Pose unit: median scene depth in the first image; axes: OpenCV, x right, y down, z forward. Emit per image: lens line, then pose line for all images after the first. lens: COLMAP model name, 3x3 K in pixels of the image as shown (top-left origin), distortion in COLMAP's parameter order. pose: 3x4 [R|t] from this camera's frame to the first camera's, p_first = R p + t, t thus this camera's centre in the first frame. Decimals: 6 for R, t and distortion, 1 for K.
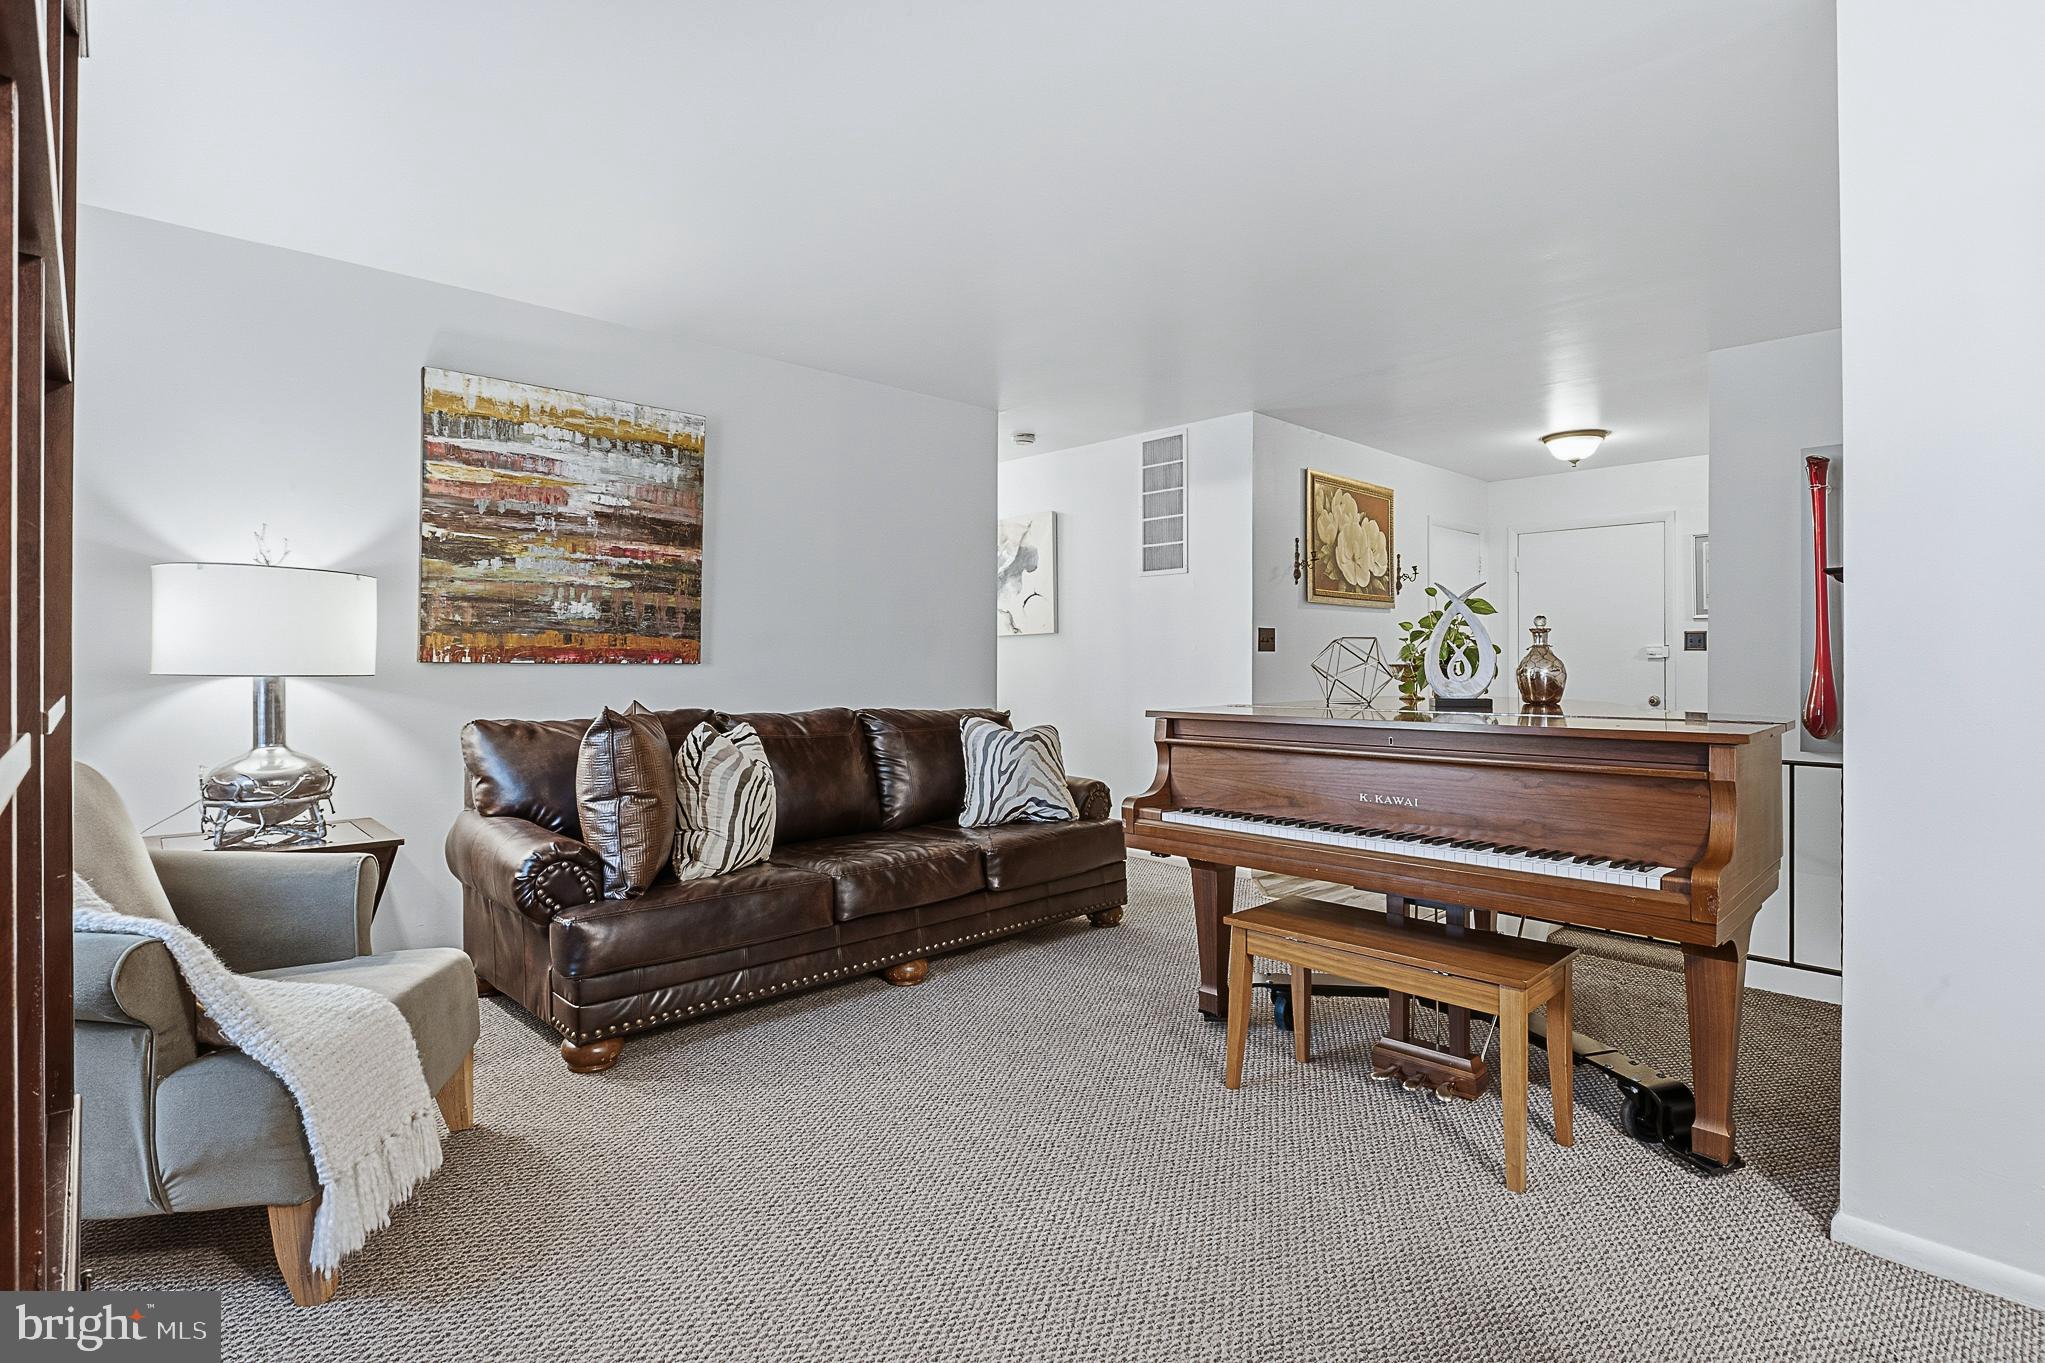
lens RADIAL K [[1019.2, 0, 944.7], [0, 1019.2, 655.8], [0, 0, 1]] dist [-0.001478, -0.000339]
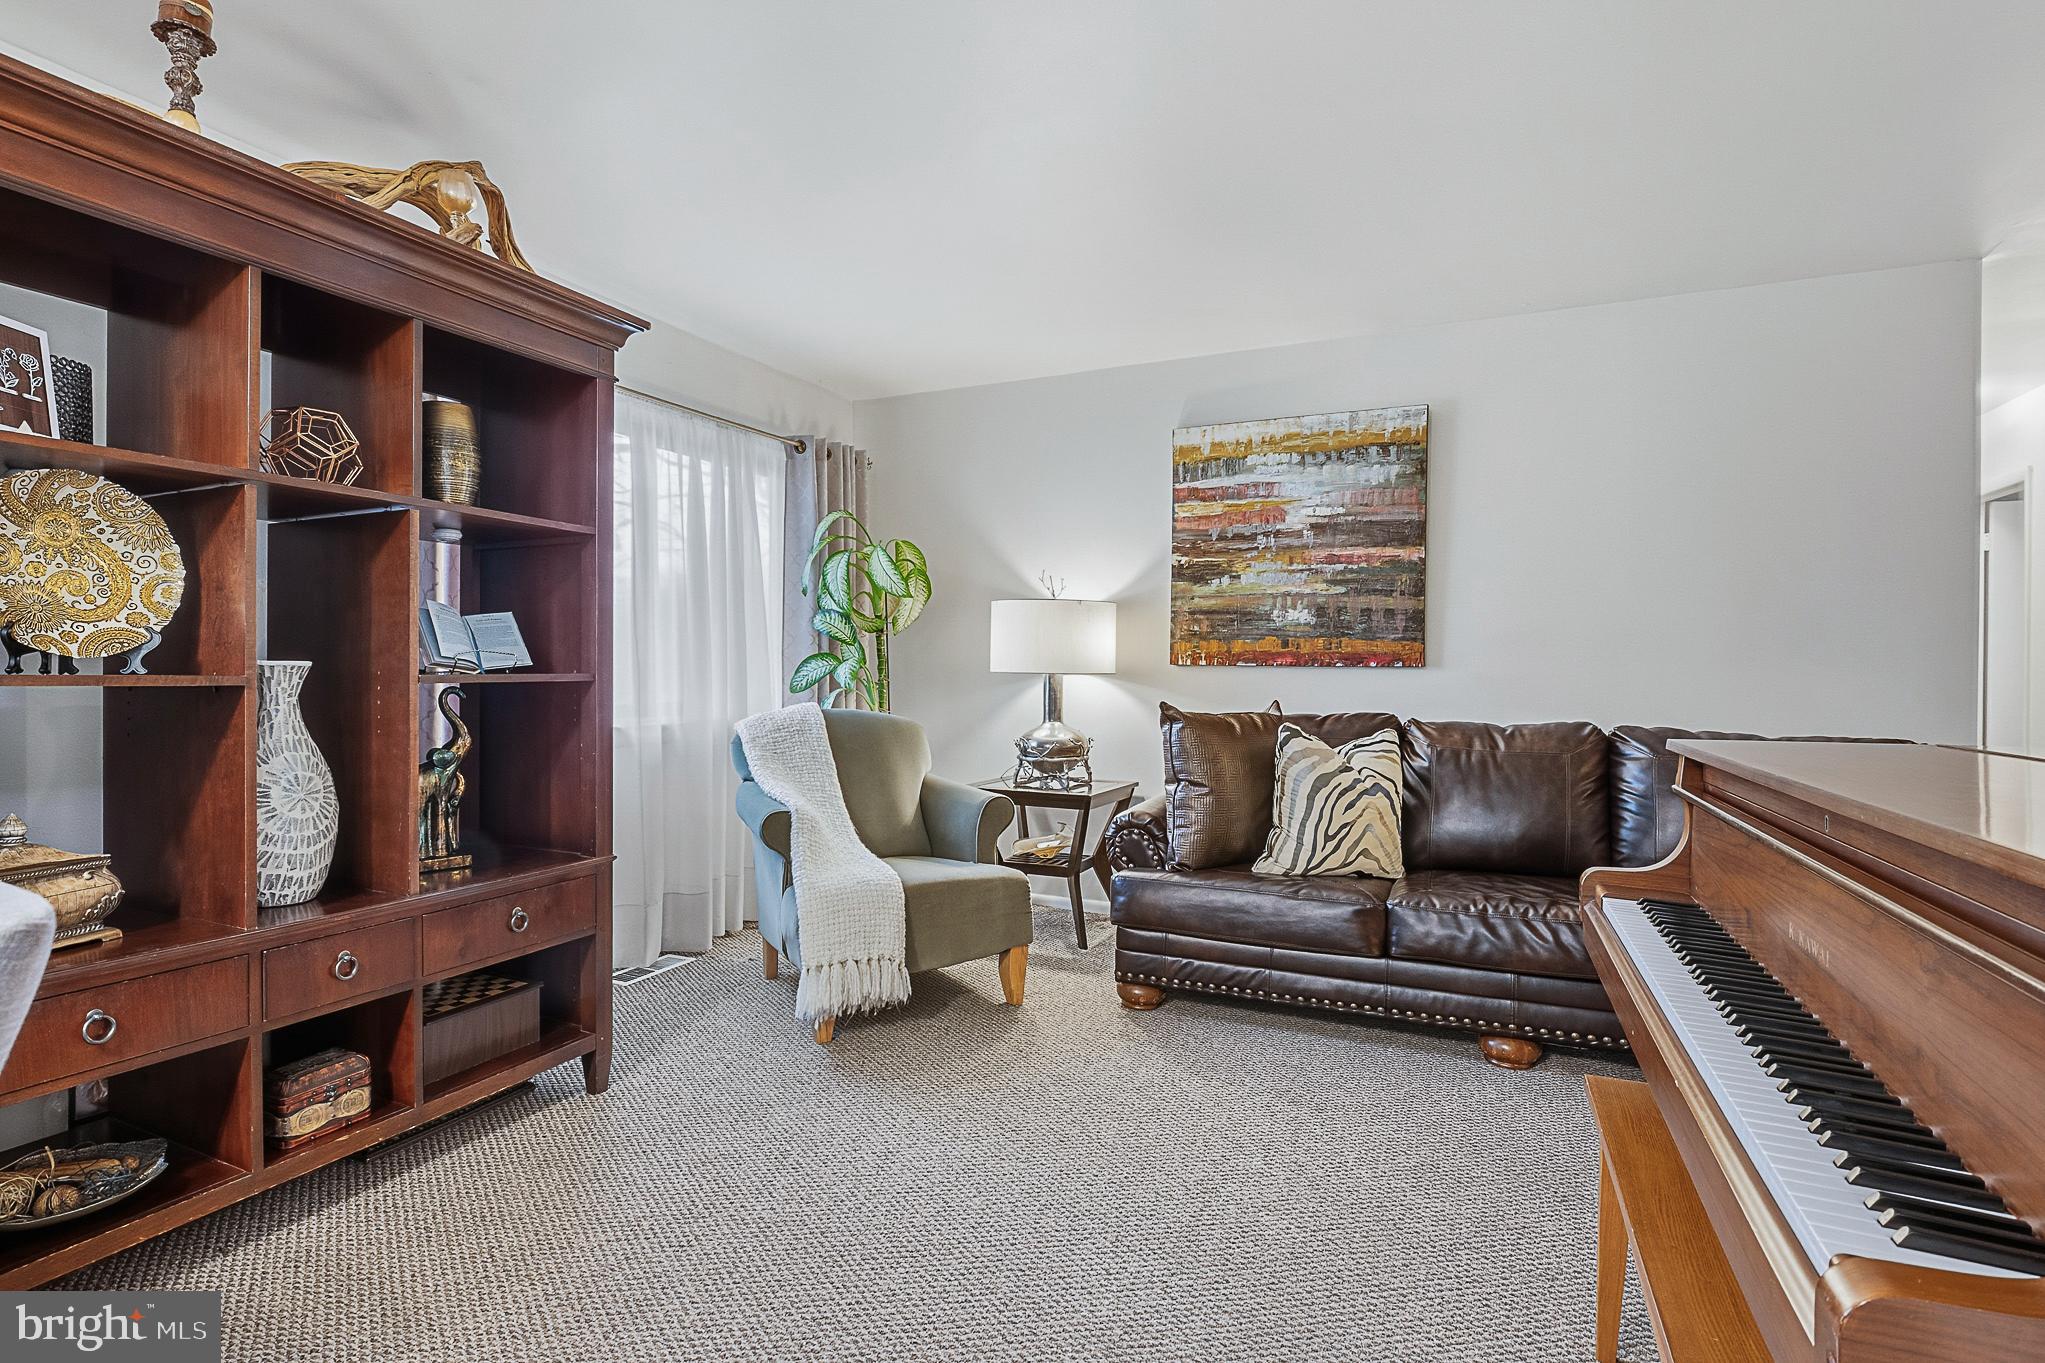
lens RADIAL K [[970.8, 0, 1015.3], [0, 970.8, 672.8], [0, 0, 1]] dist [-0.012258, -0.000347]
pose [[0.387882, 0.006755, -0.921684, 0.484459], [0.000520, 0.999971, 0.007548, 0.006708], [0.921709, -0.003407, 0.387867, 0.330253]]
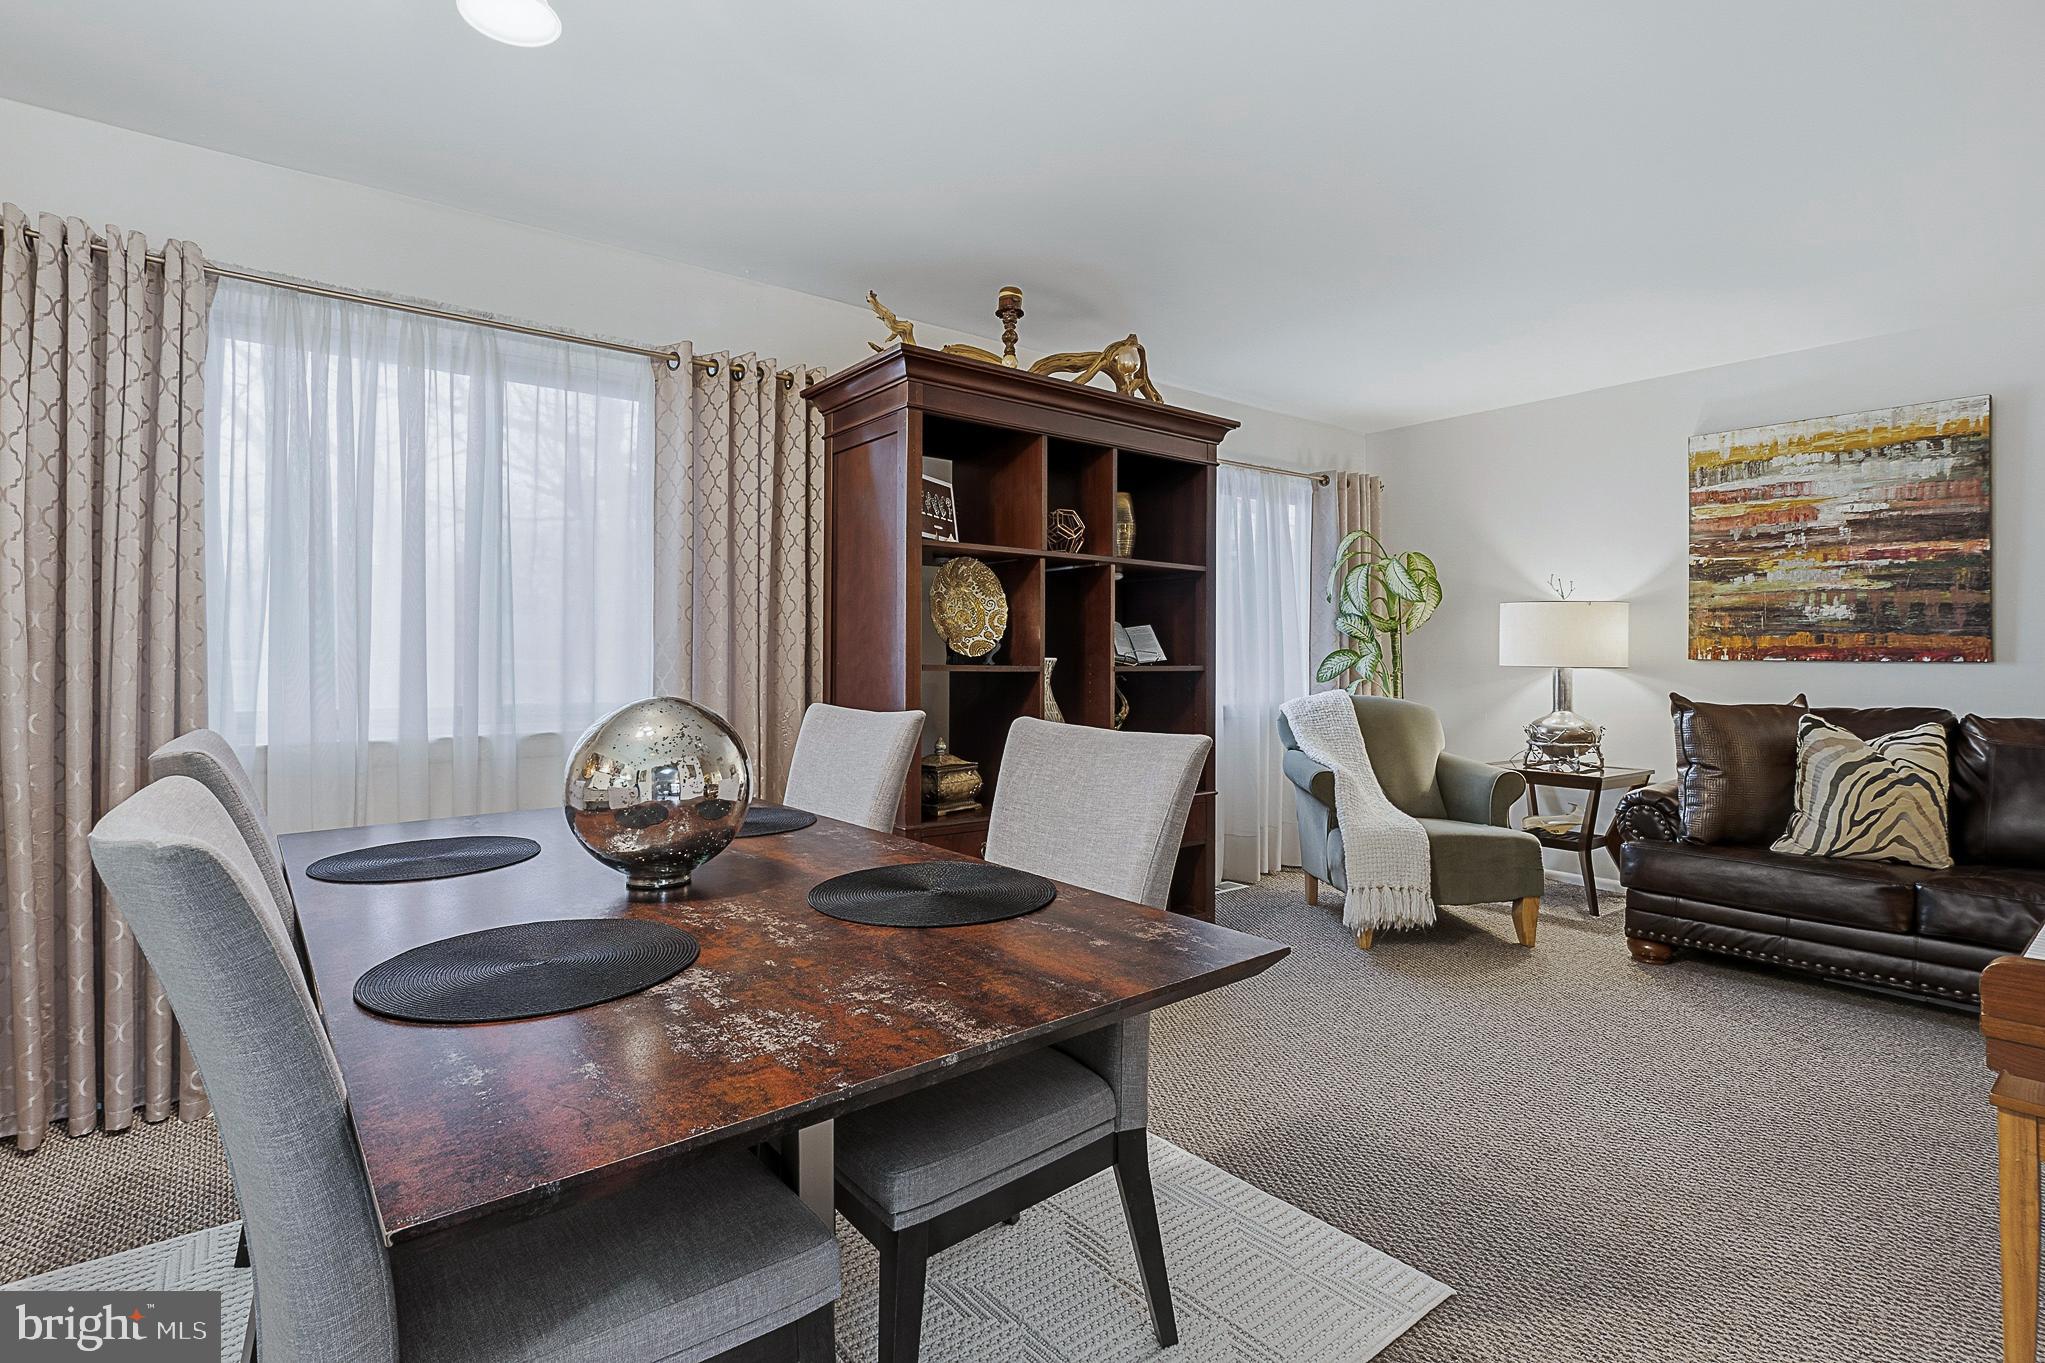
lens RADIAL K [[972.0, 0, 1018.7], [0, 972.0, 642.0], [0, 0, 1]] dist [-0.011868, -0.005769]
pose [[-0.076958, -0.017111, -0.996888, 0.754817], [-0.000073, 0.999853, -0.017156, 0.004815], [0.997034, -0.001247, -0.076948, 0.207670]]
